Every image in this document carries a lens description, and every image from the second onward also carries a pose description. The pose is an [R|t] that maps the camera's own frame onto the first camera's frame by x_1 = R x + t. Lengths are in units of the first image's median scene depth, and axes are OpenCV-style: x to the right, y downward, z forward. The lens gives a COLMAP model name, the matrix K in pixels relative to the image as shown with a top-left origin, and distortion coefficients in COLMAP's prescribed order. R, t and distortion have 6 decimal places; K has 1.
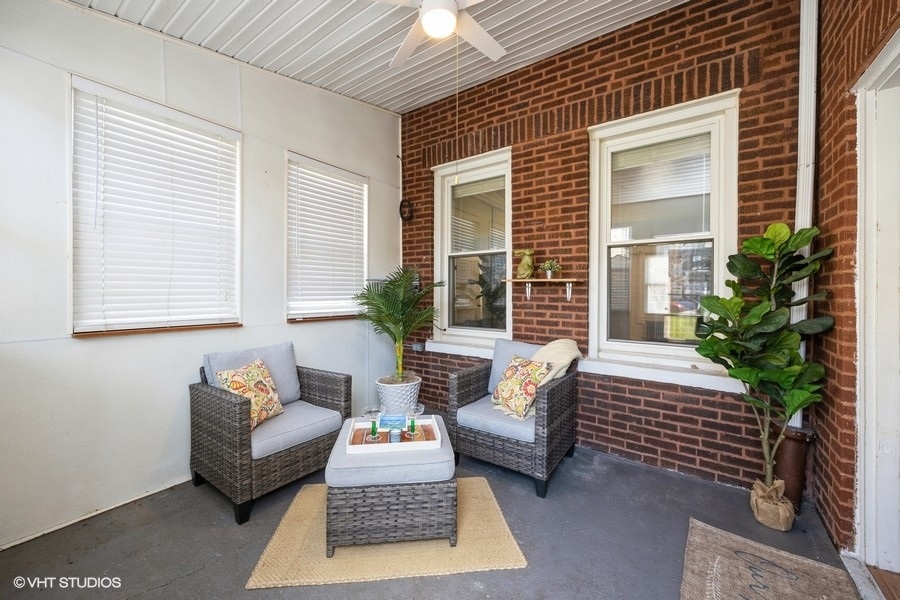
lens RADIAL K [[349.8, 0, 448.7], [0, 349.8, 292.7], [0, 0, 1]] dist [0.000120, -0.000252]
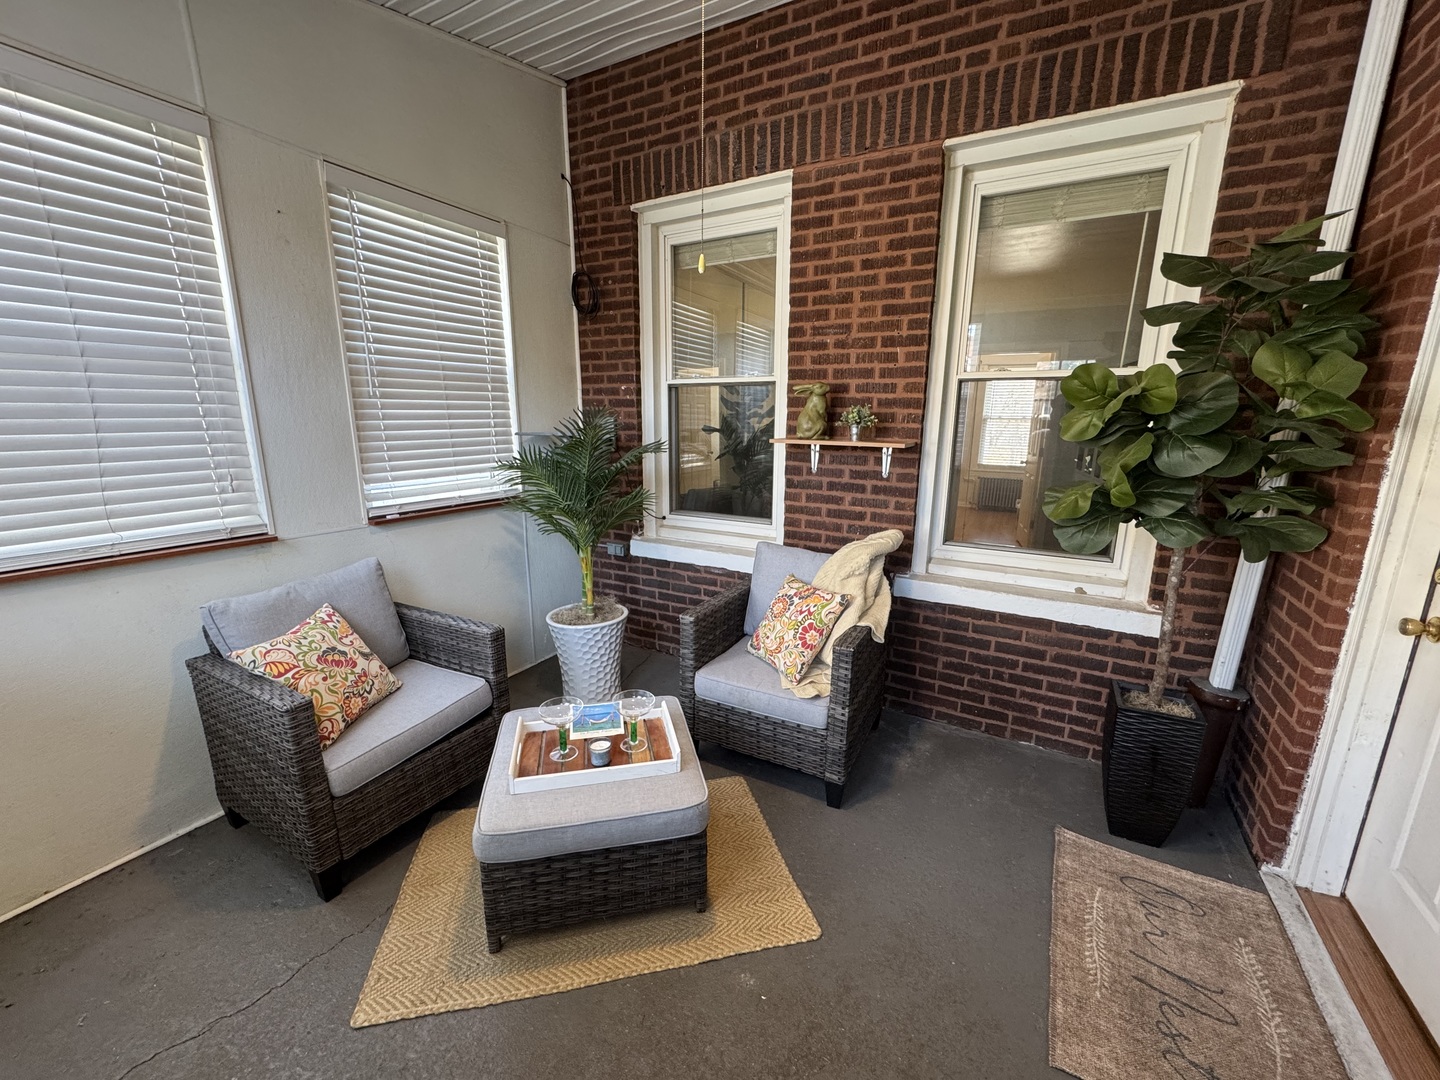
lens RADIAL K [[574.6, 0, 720.0], [0, 574.6, 540.0], [0, 0, 1]] dist [-0.002884, -0.000603]
pose [[0.993690, -0.021900, 0.110006, -0.032582], [-0.002080, 0.976986, 0.213294, -0.080213], [-0.112145, -0.212177, 0.970775, 0.099363]]
